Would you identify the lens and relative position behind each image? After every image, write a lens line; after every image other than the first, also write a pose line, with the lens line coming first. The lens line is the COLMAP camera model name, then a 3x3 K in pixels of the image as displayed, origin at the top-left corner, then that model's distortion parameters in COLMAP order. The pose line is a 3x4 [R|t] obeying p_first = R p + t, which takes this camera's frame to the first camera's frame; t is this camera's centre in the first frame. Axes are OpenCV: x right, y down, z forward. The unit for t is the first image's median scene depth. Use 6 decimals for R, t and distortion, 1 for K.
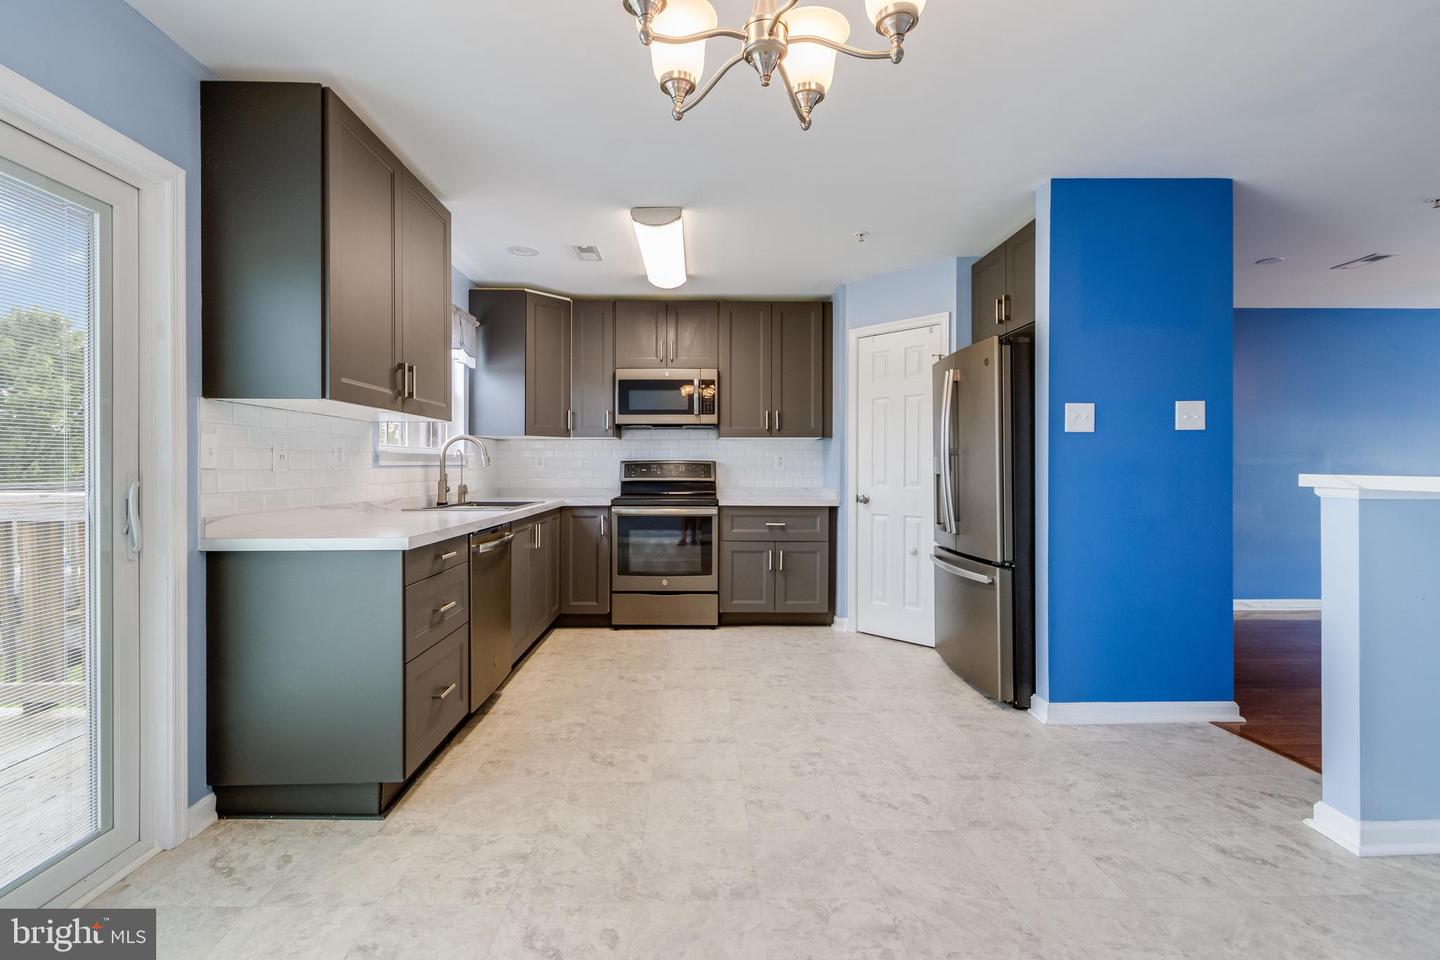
lens RADIAL K [[664.6, 0, 704.5], [0, 664.6, 466.4], [0, 0, 1]] dist [0.001842, -0.000113]
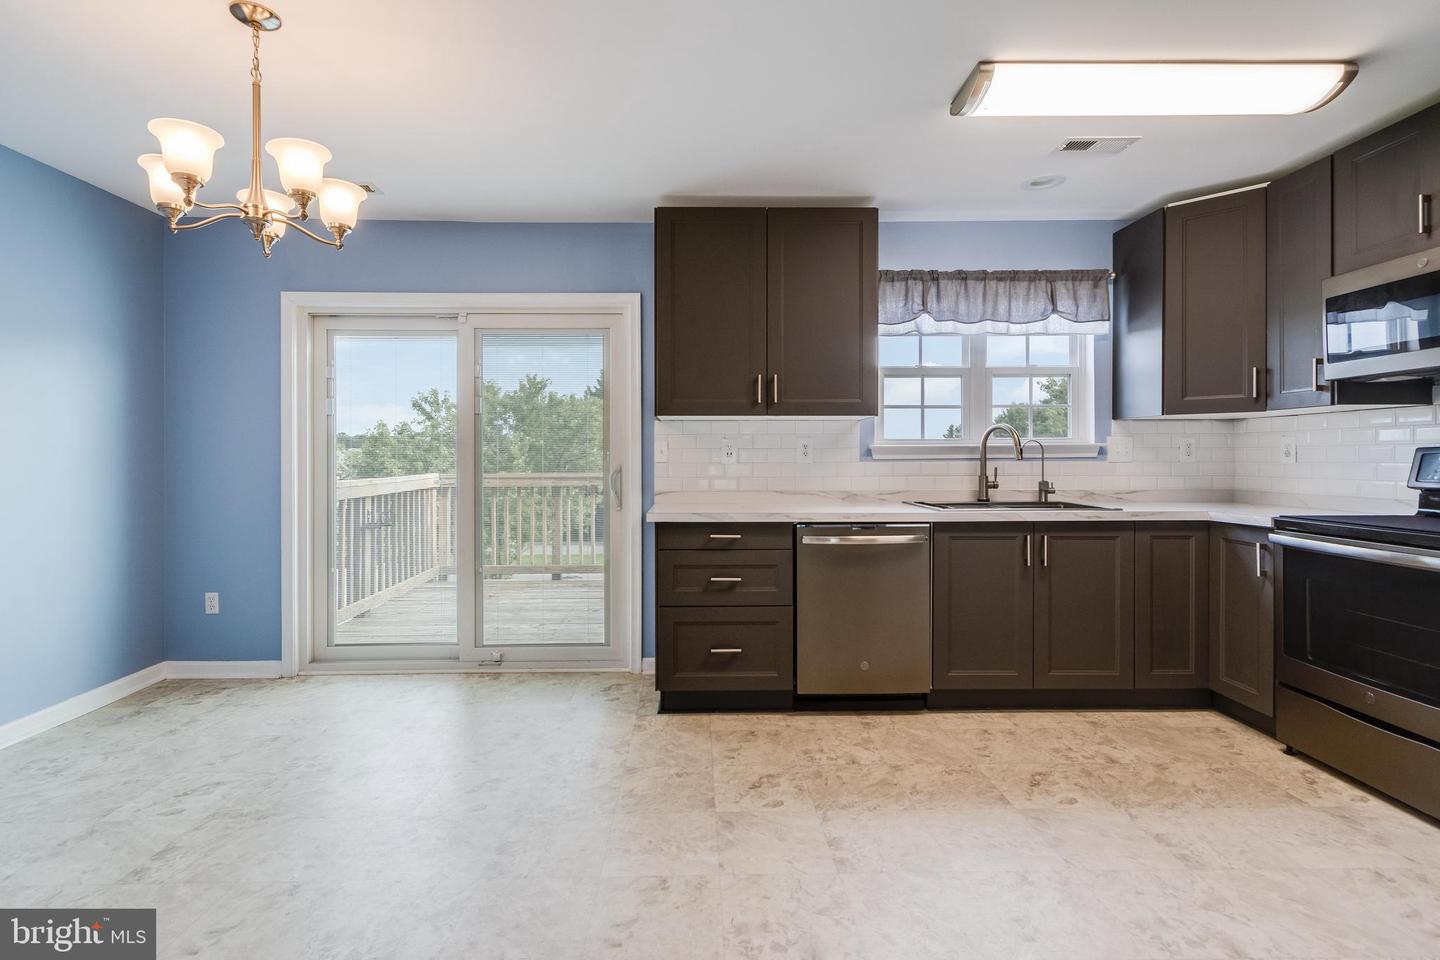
lens RADIAL K [[664.6, 0, 704.5], [0, 664.6, 466.4], [0, 0, 1]] dist [0.001842, -0.000113]
pose [[-0.002522, 0.012758, -0.999915, 0.691641], [0.004834, 0.999907, 0.012745, -0.005673], [0.999985, -0.004802, -0.002583, 0.838305]]
